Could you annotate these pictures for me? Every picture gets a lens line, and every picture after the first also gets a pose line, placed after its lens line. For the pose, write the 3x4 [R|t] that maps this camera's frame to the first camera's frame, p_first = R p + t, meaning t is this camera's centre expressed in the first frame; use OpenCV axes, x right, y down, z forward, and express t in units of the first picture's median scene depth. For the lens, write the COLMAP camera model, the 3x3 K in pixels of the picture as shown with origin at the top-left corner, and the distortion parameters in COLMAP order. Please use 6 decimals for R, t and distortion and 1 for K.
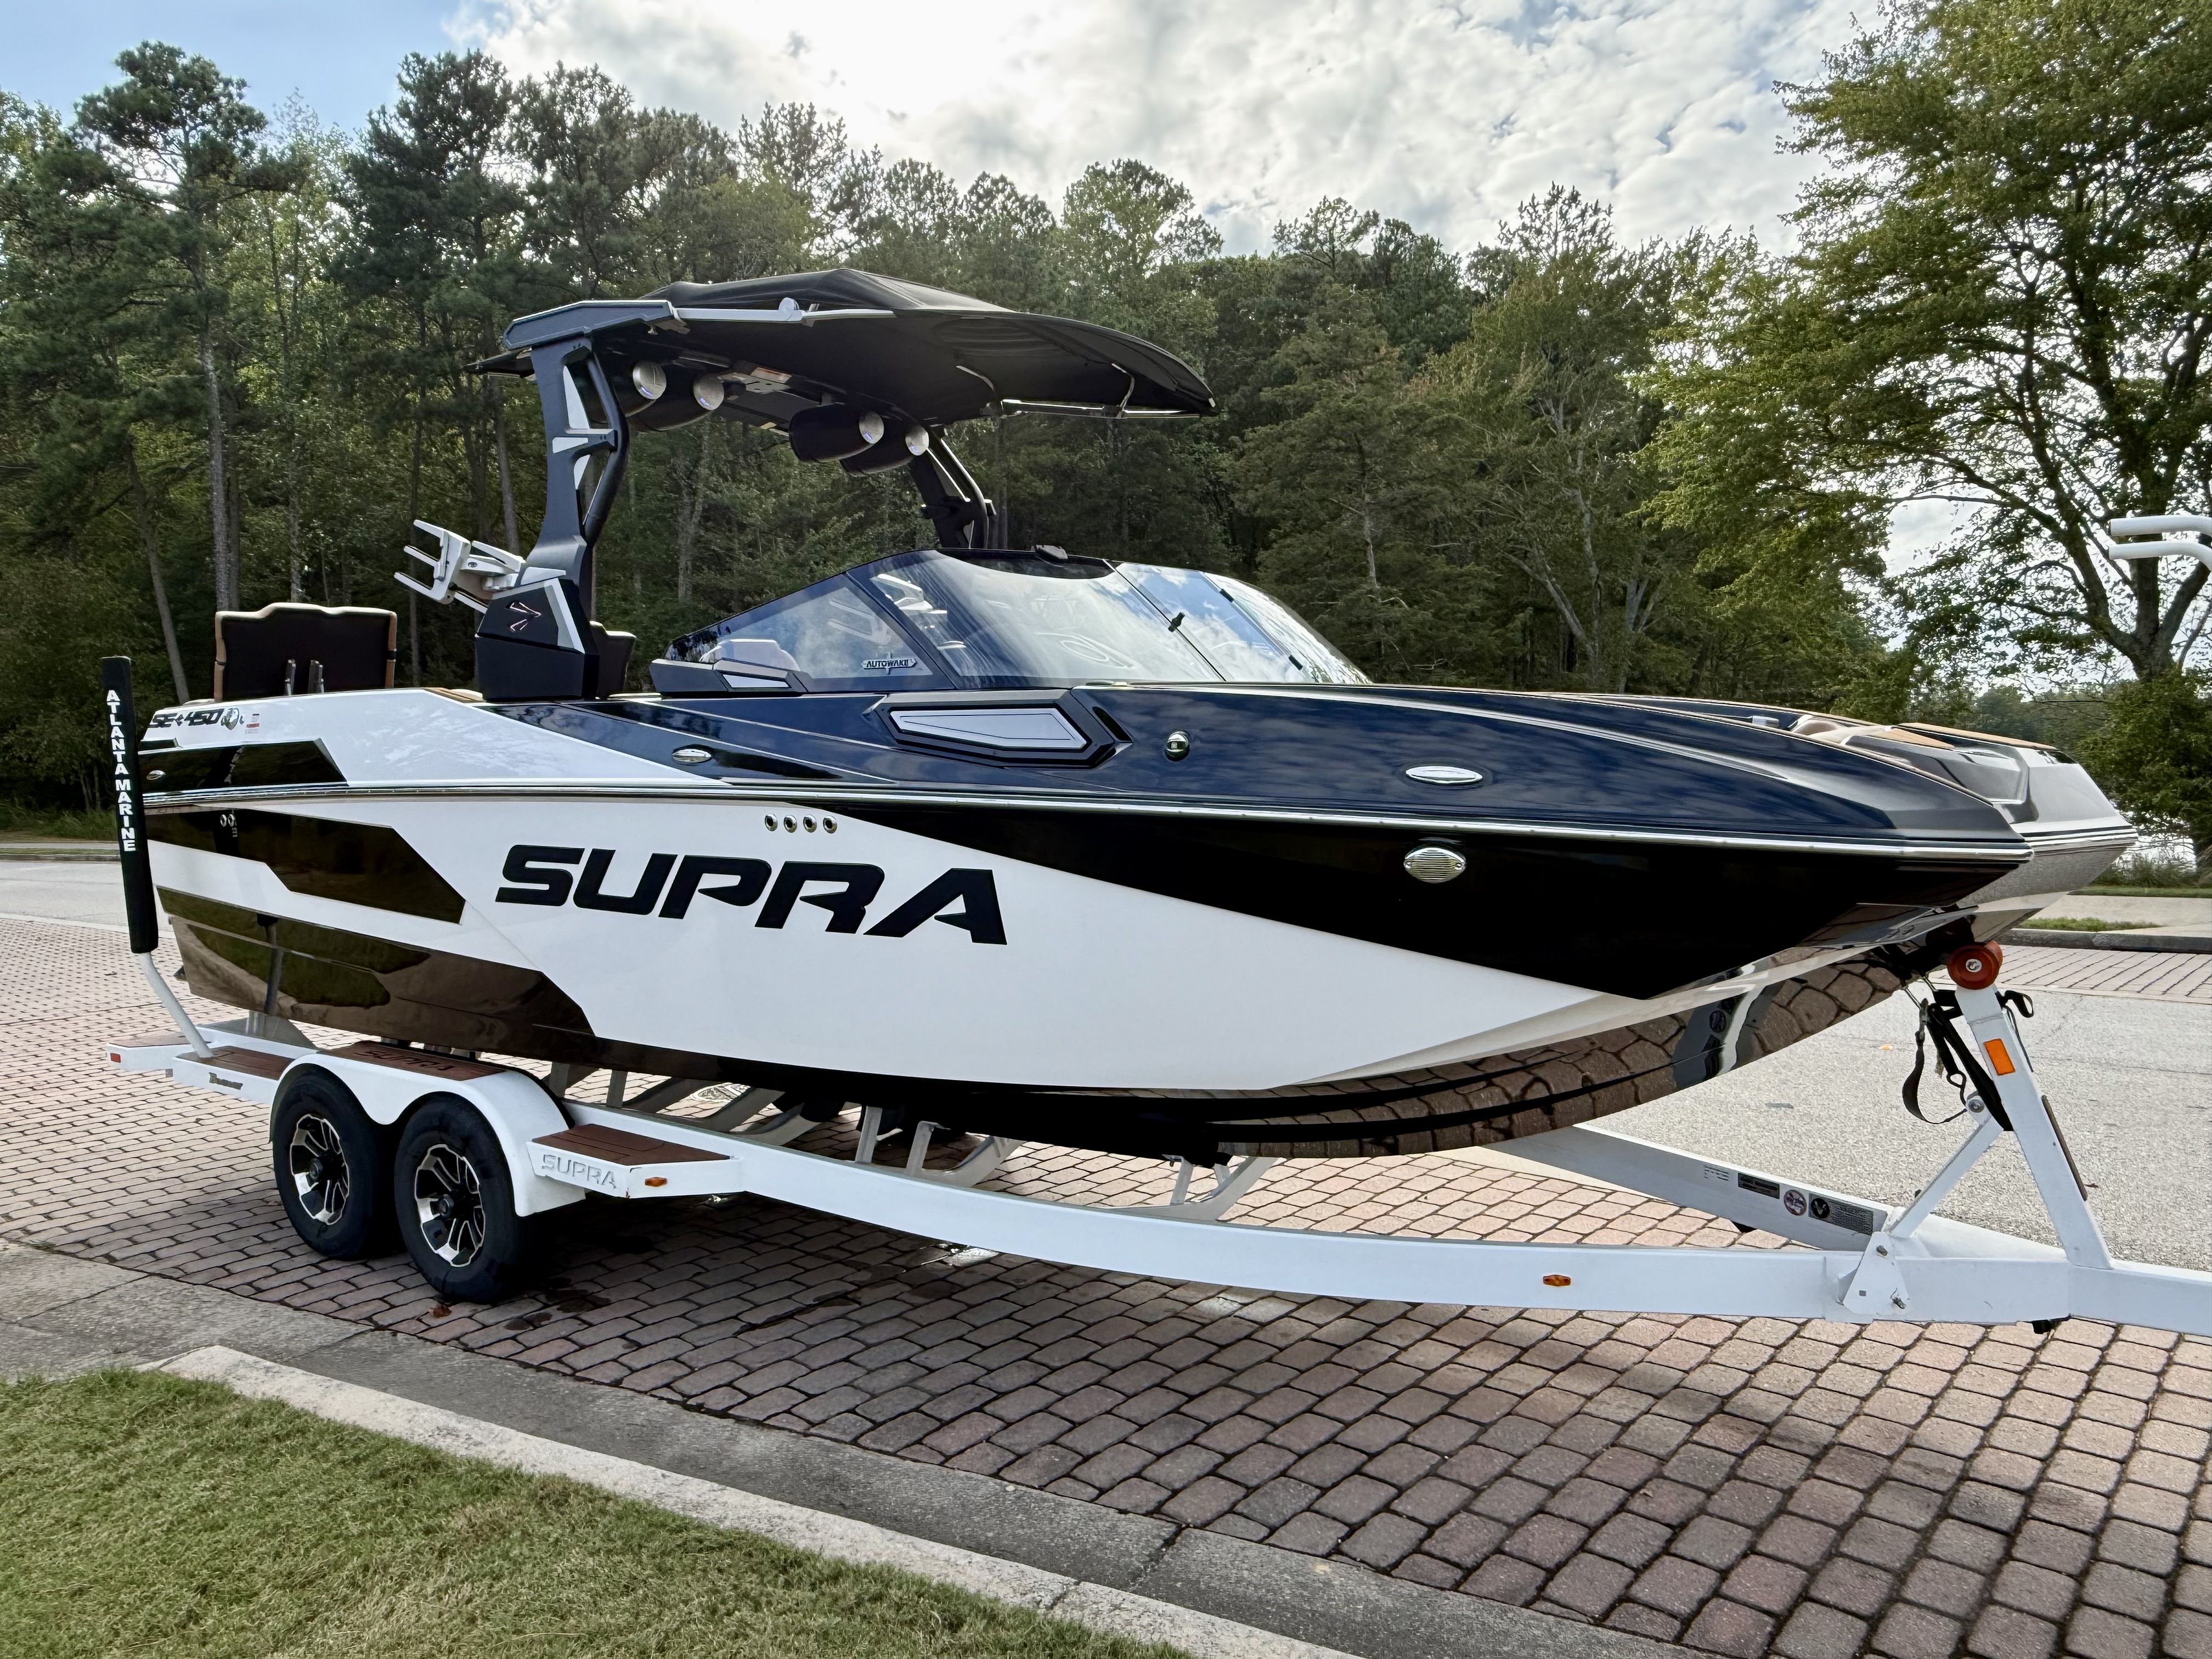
lens RADIAL K [[1472.1, 0, 1103.2], [0, 1472.1, 837.7], [0, 0, 1]] dist [-0.004359, 0.002740]
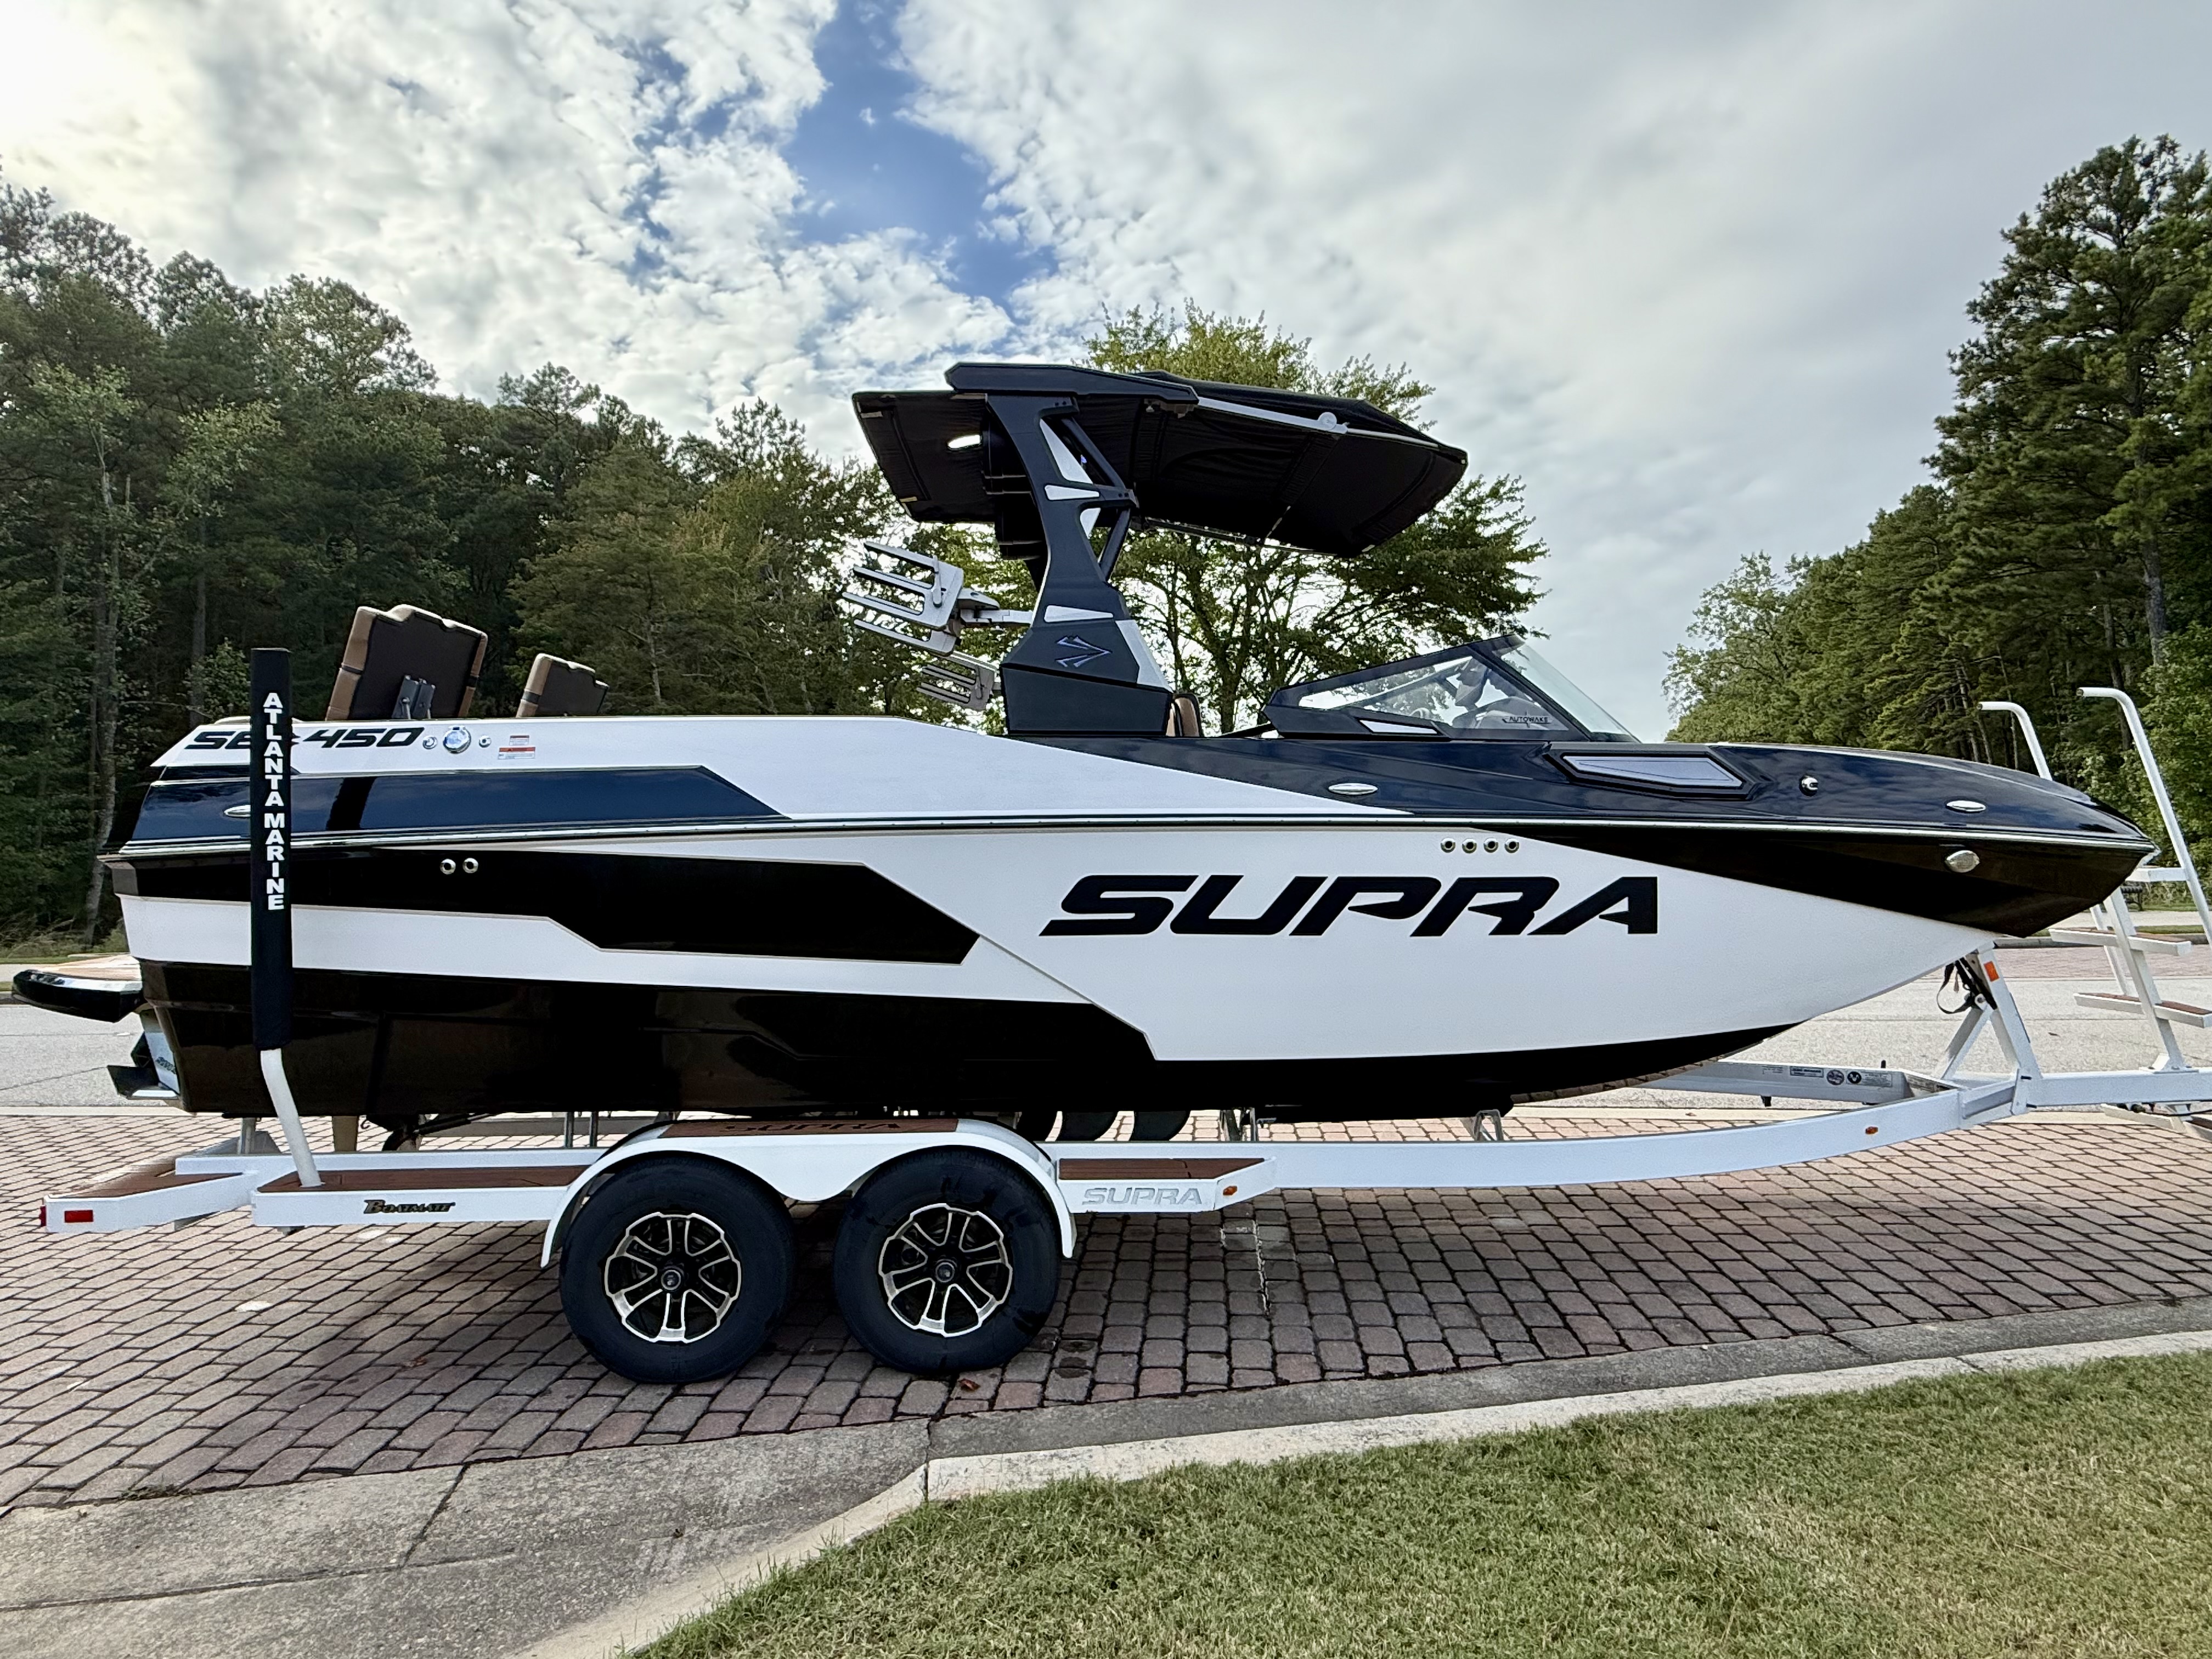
lens RADIAL K [[1210.8, 0, 1106.0], [0, 1210.8, 829.5], [0, 0, 1]] dist [-0.000433, -0.000650]
pose [[0.797749, 0.016398, 0.602767, -0.092643], [0.031747, 0.997102, -0.069141, 0.003209], [-0.602154, 0.074293, 0.794916, 0.034695]]
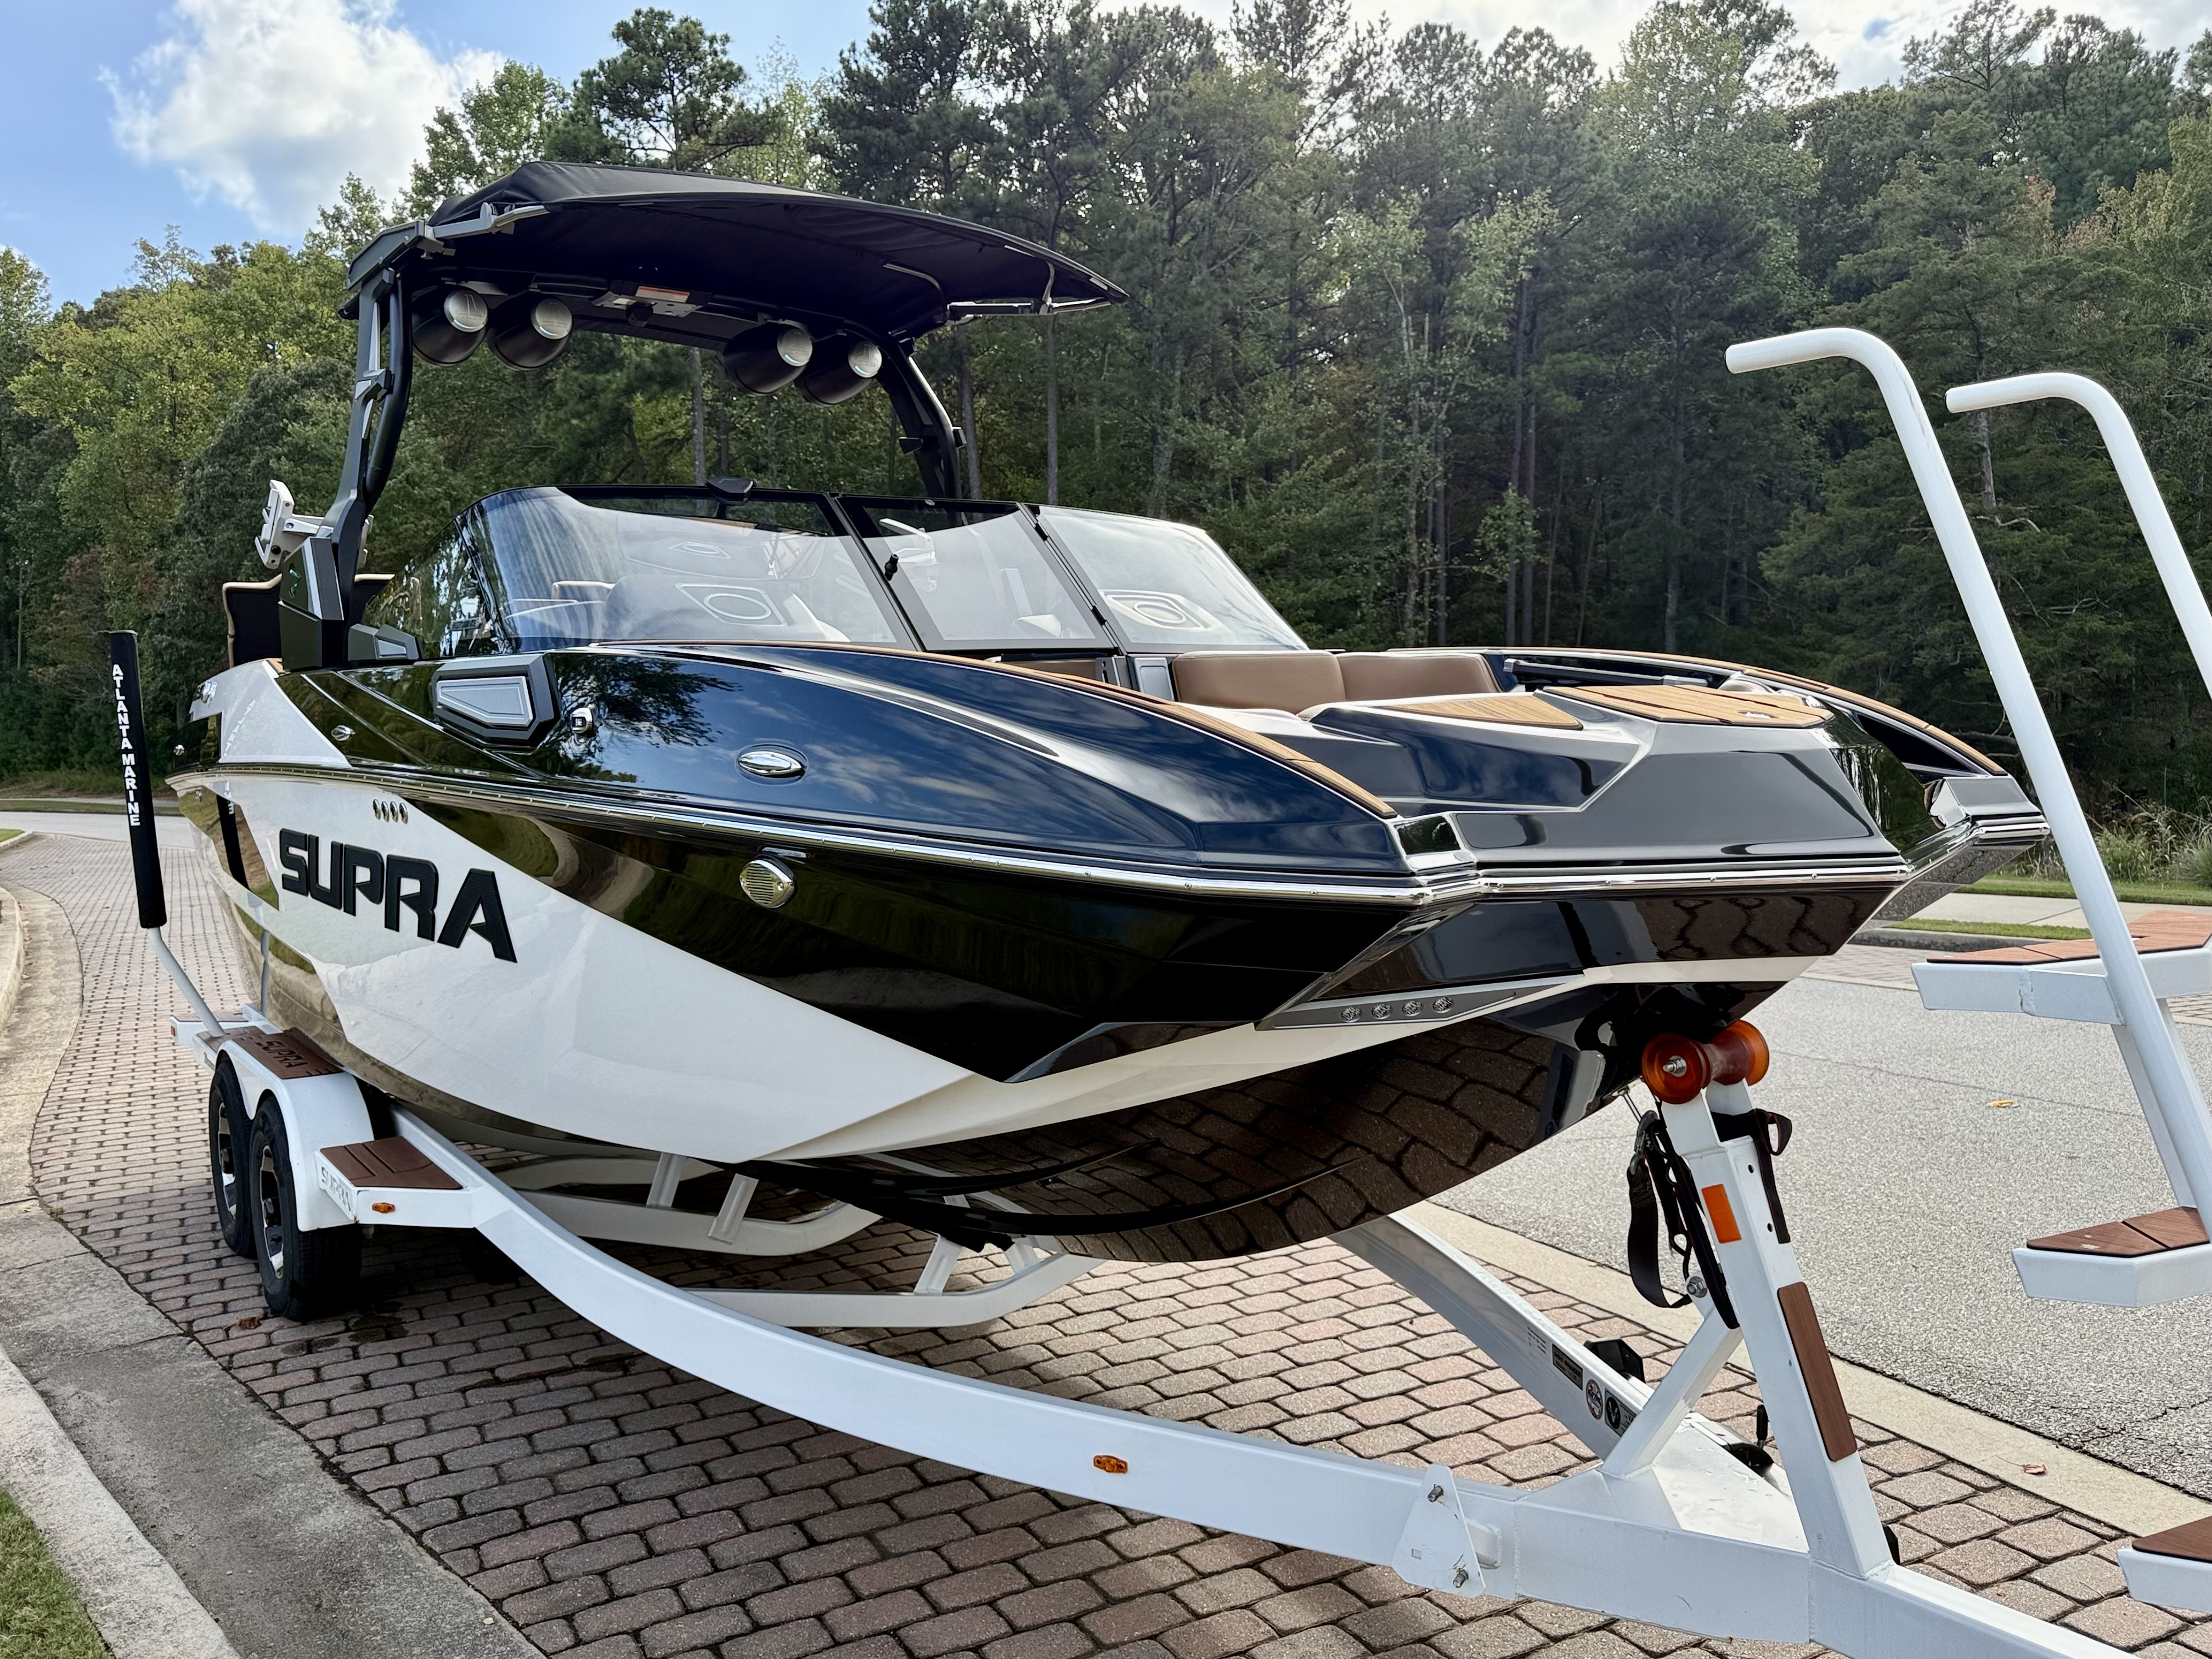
lens RADIAL K [[1698.5, 0, 1112.9], [0, 1698.5, 837.7], [0, 0, 1]] dist [0.010904, -0.008651]
pose [[0.942489, 0.021937, -0.333516, 0.046544], [-0.018974, 0.999746, 0.012140, -0.001255], [0.333698, -0.005114, 0.942666, 0.017583]]
